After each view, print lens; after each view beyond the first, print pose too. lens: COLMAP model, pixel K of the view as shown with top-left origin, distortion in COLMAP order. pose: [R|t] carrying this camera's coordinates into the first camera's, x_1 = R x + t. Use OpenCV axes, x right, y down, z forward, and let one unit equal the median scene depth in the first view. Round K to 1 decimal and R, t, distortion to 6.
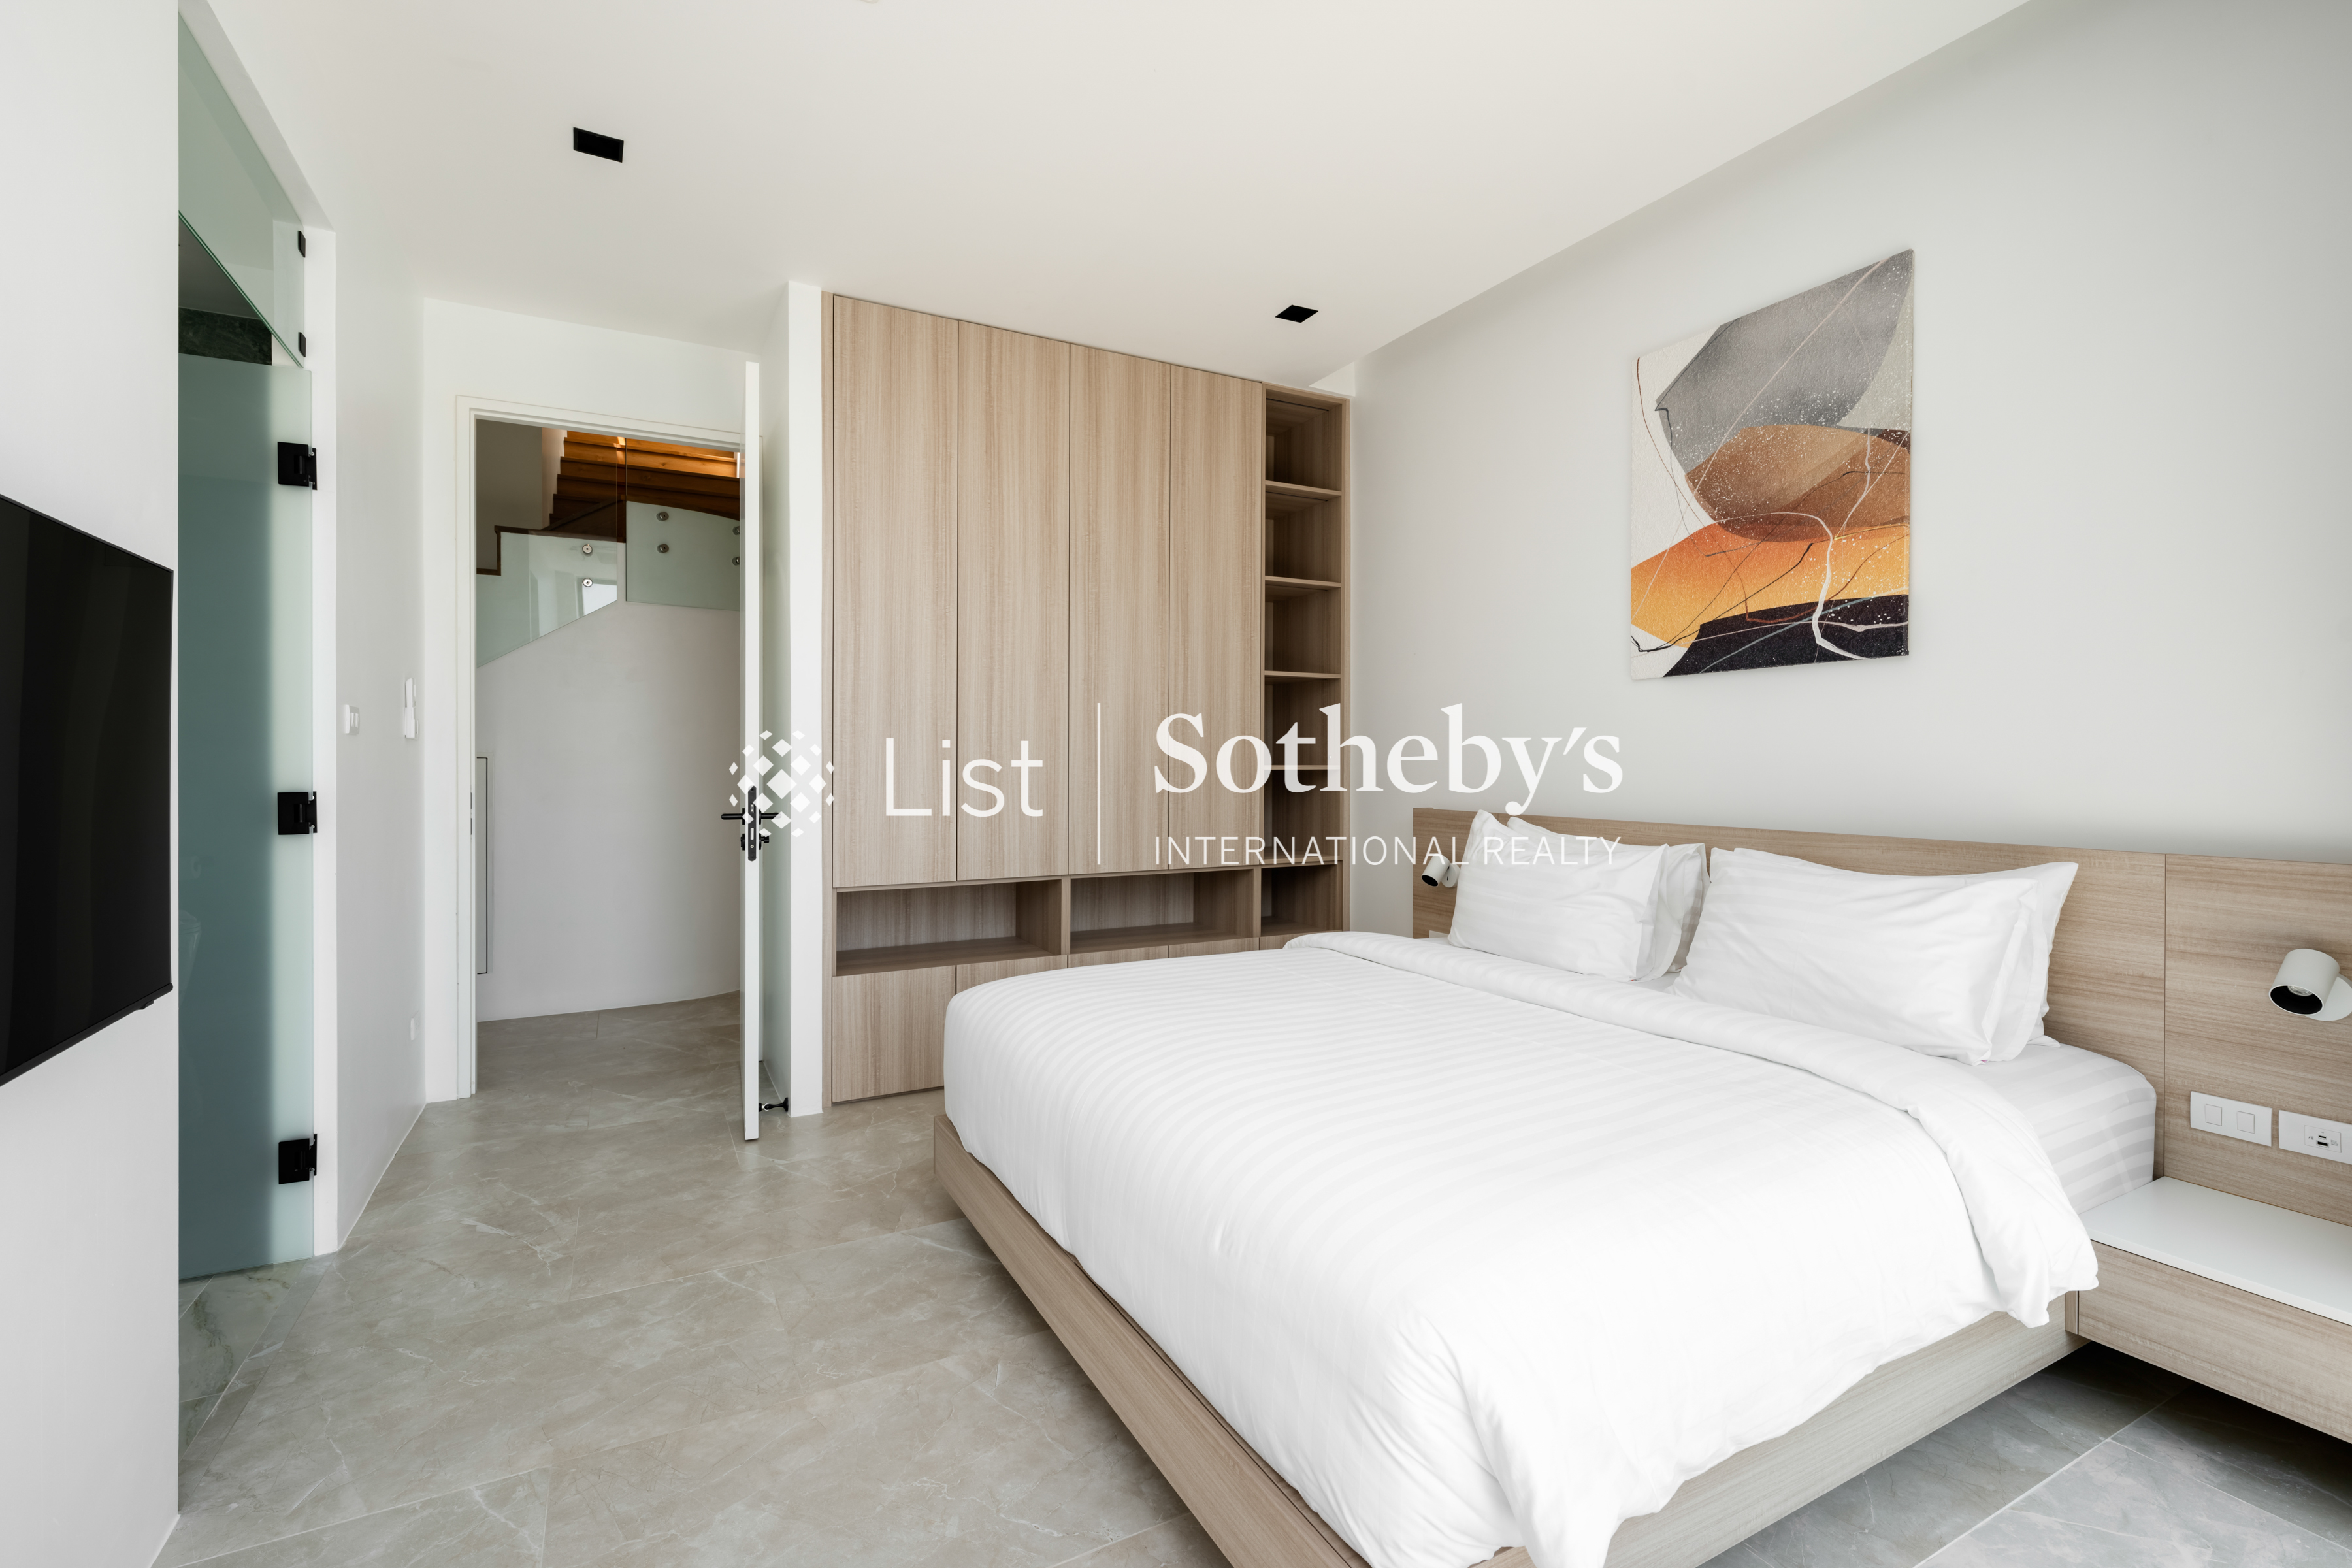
lens RADIAL K [[1091.4, 0, 1181.7], [0, 1091.4, 765.8], [0, 0, 1]] dist [-0.000434, 0.000011]
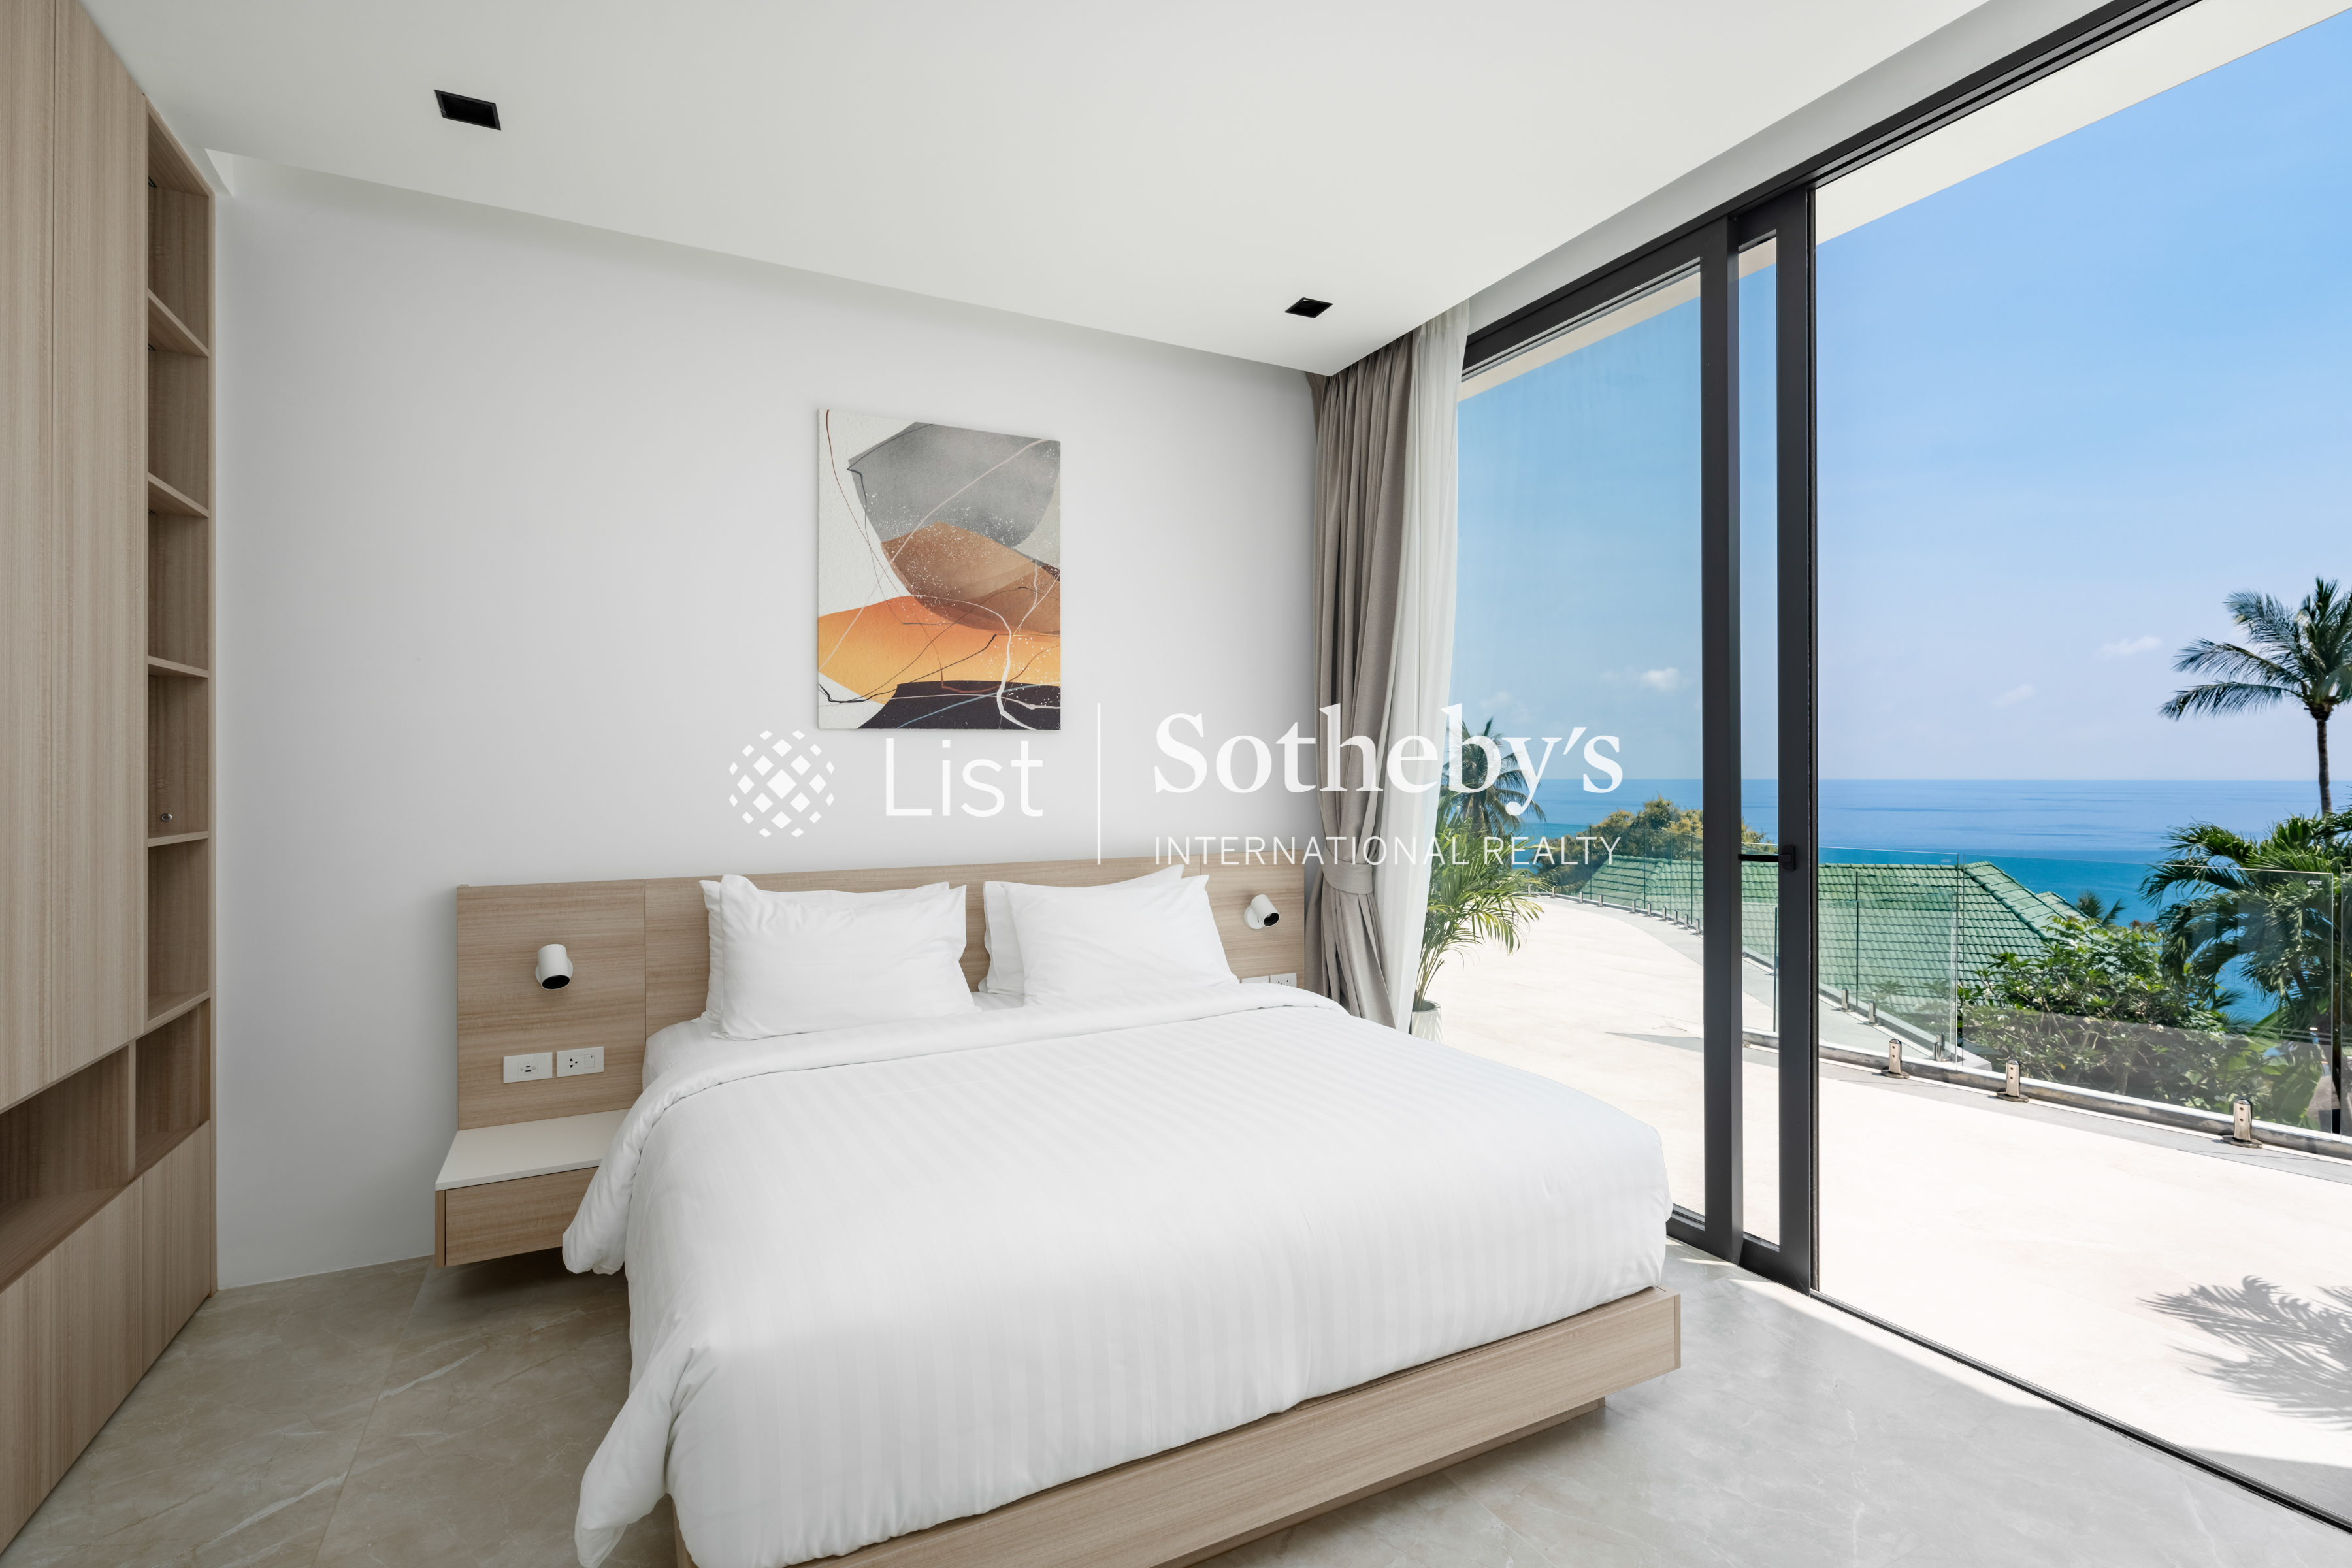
lens RADIAL K [[1146.9, 0, 1178.3], [0, 1146.9, 767.9], [0, 0, 1]] dist [0.000138, 0.000364]
pose [[-0.032749, 0.000097, 0.999464, -0.749697], [0.008266, 0.999966, 0.000174, -0.047541], [-0.999429, 0.008267, -0.032748, 0.826371]]
